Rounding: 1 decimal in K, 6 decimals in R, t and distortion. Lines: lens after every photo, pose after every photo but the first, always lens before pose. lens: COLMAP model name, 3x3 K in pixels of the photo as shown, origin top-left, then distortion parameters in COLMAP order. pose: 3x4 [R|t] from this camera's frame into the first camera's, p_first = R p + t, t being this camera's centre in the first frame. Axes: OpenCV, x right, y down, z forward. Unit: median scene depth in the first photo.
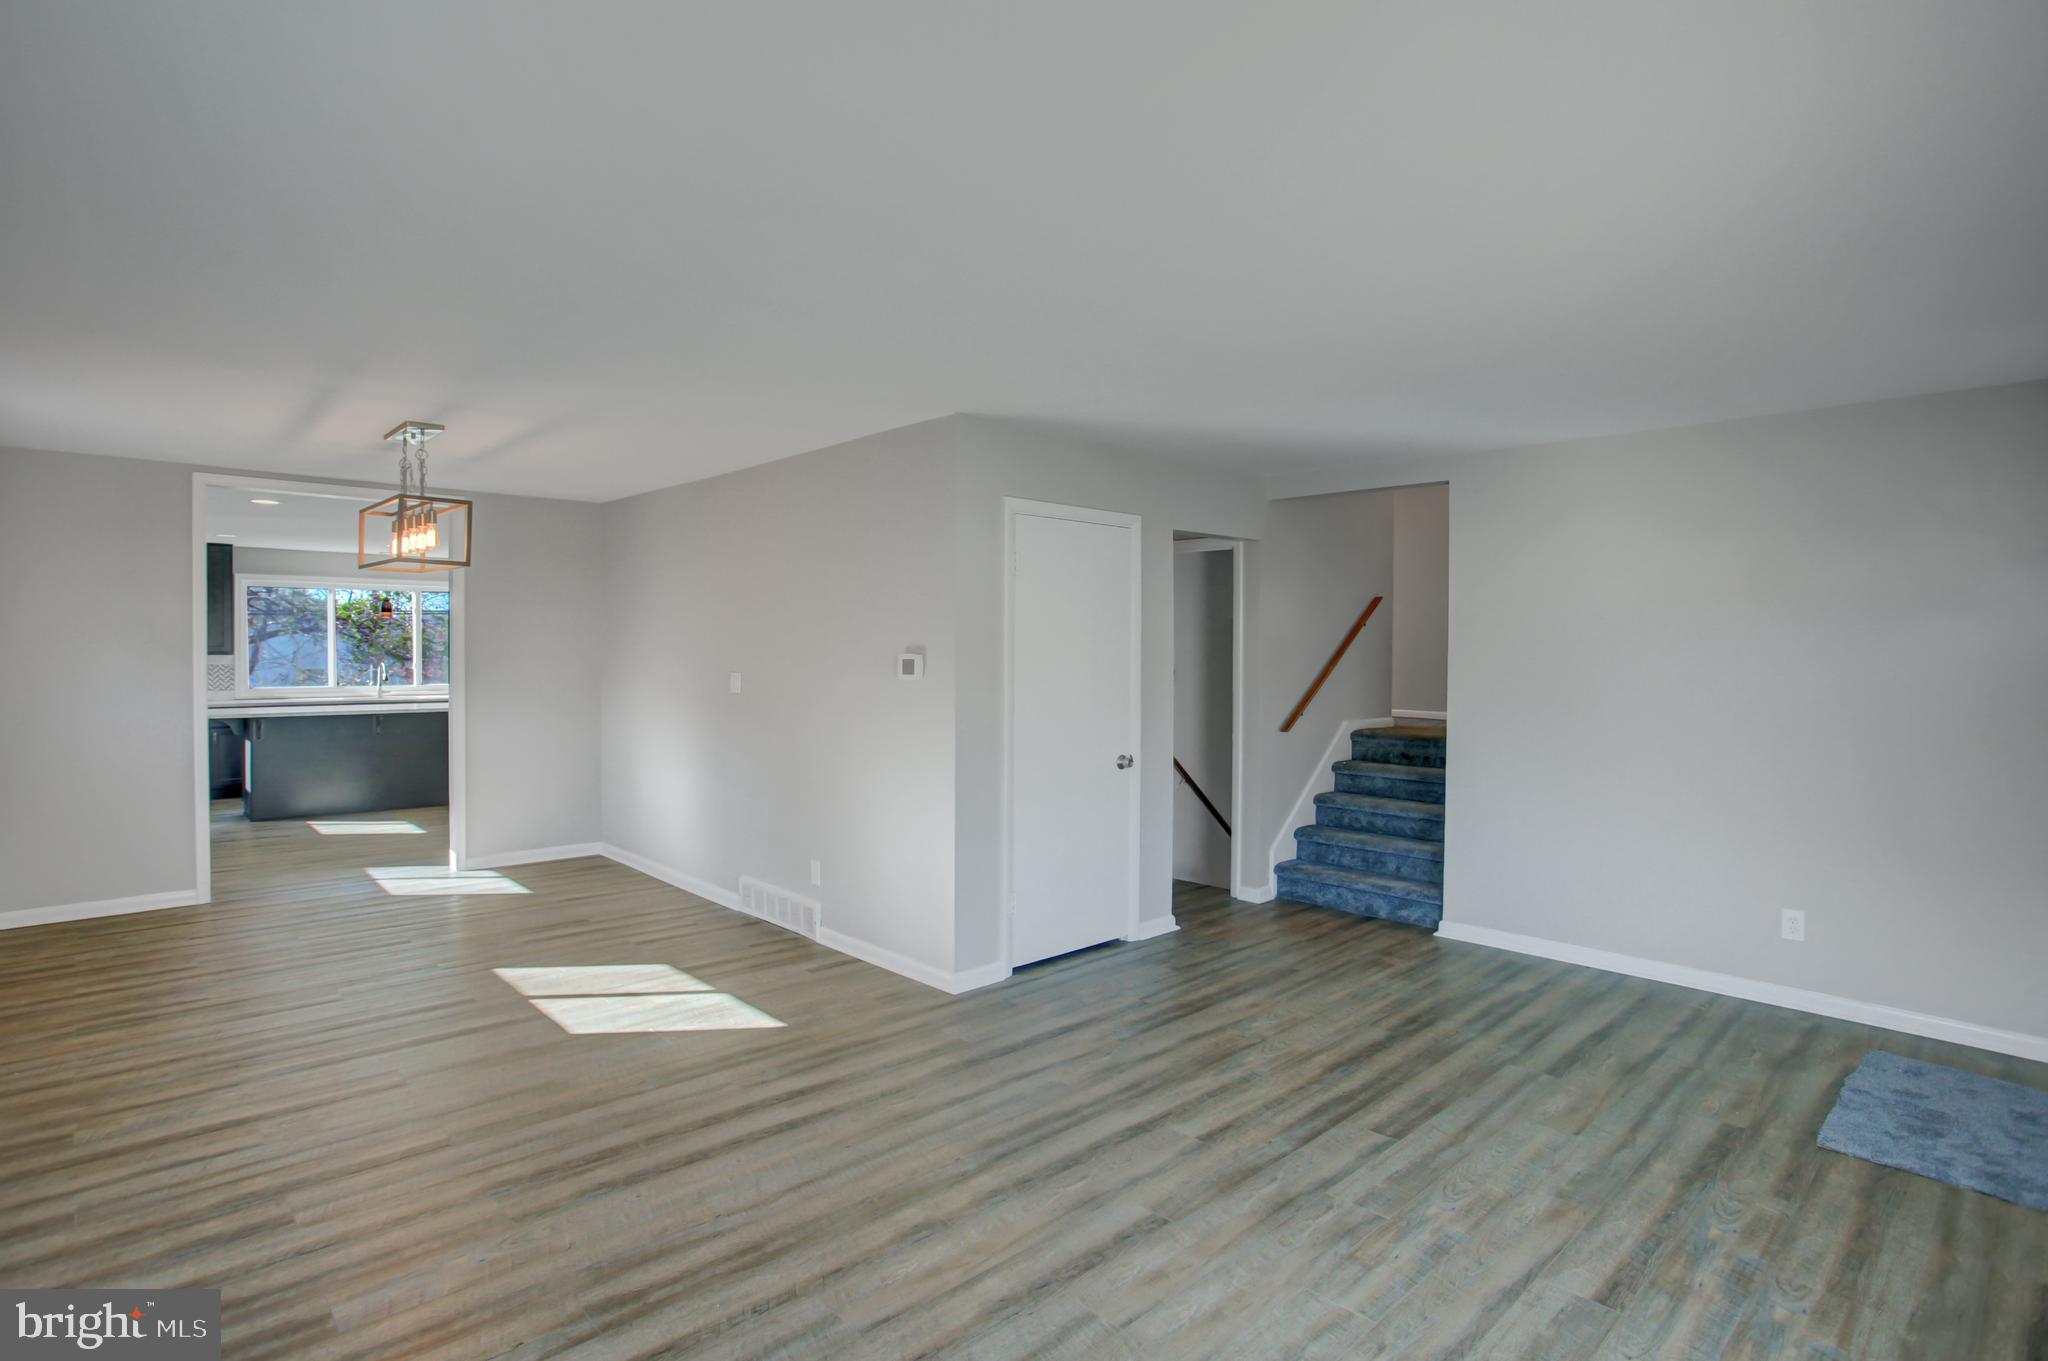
lens RADIAL K [[1036.5, 0, 1024.0], [0, 1036.5, 680.5], [0, 0, 1]] dist [-0.073330, 0.039657]
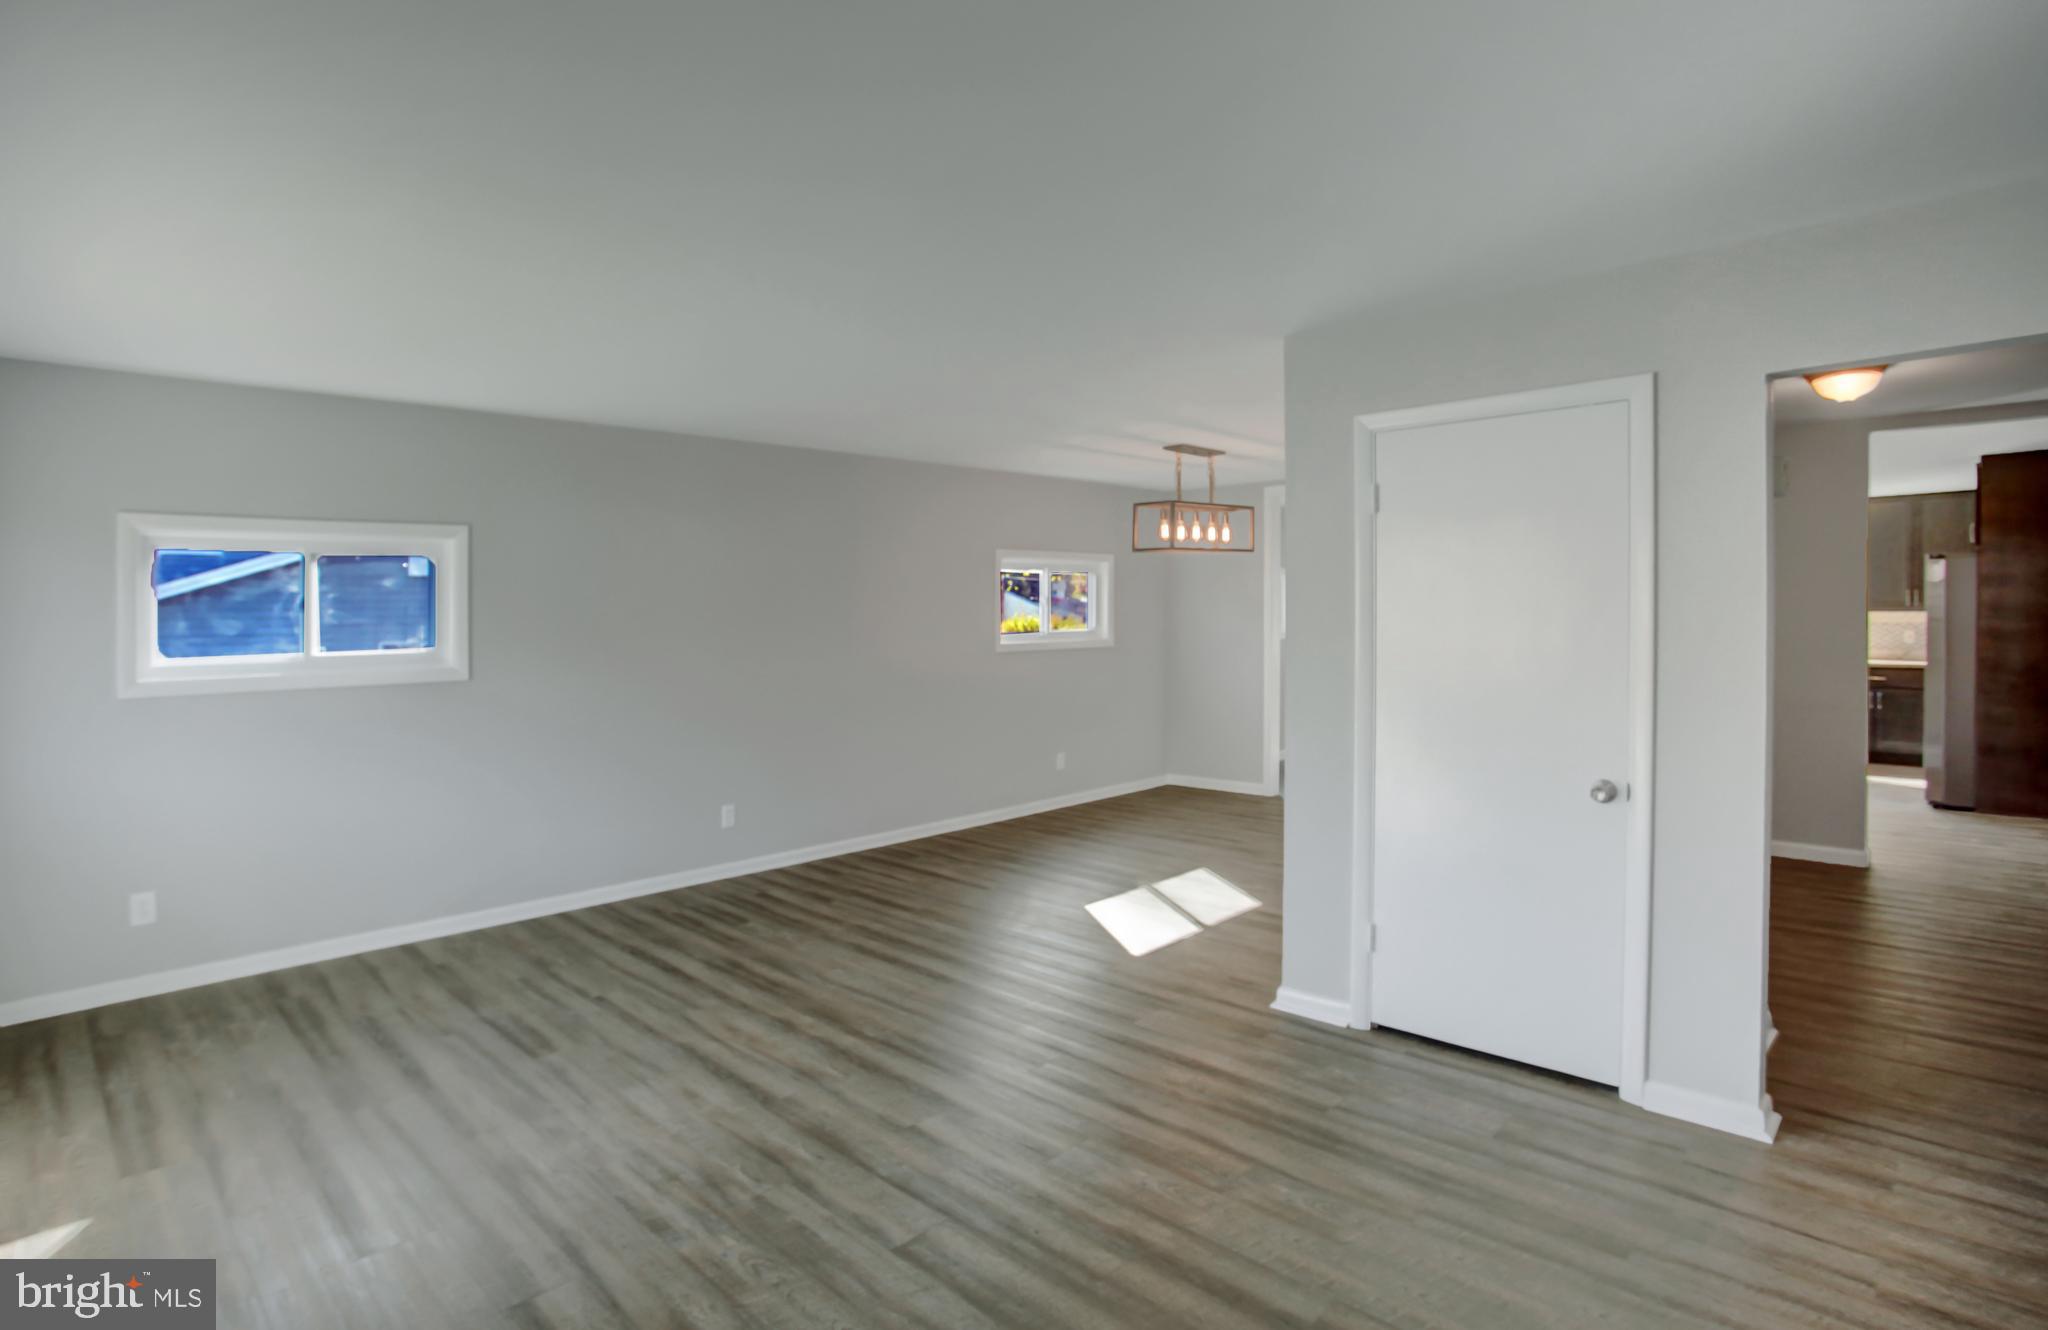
lens RADIAL K [[1071.3, 0, 1024.0], [0, 1071.3, 665.0], [0, 0, 1]] dist [-0.037448, -0.000163]
pose [[0.005036, 0.032057, -0.999473, 0.991681], [-0.001920, 0.999484, 0.032048, -0.019956], [0.999985, 0.001758, 0.005095, 0.931775]]
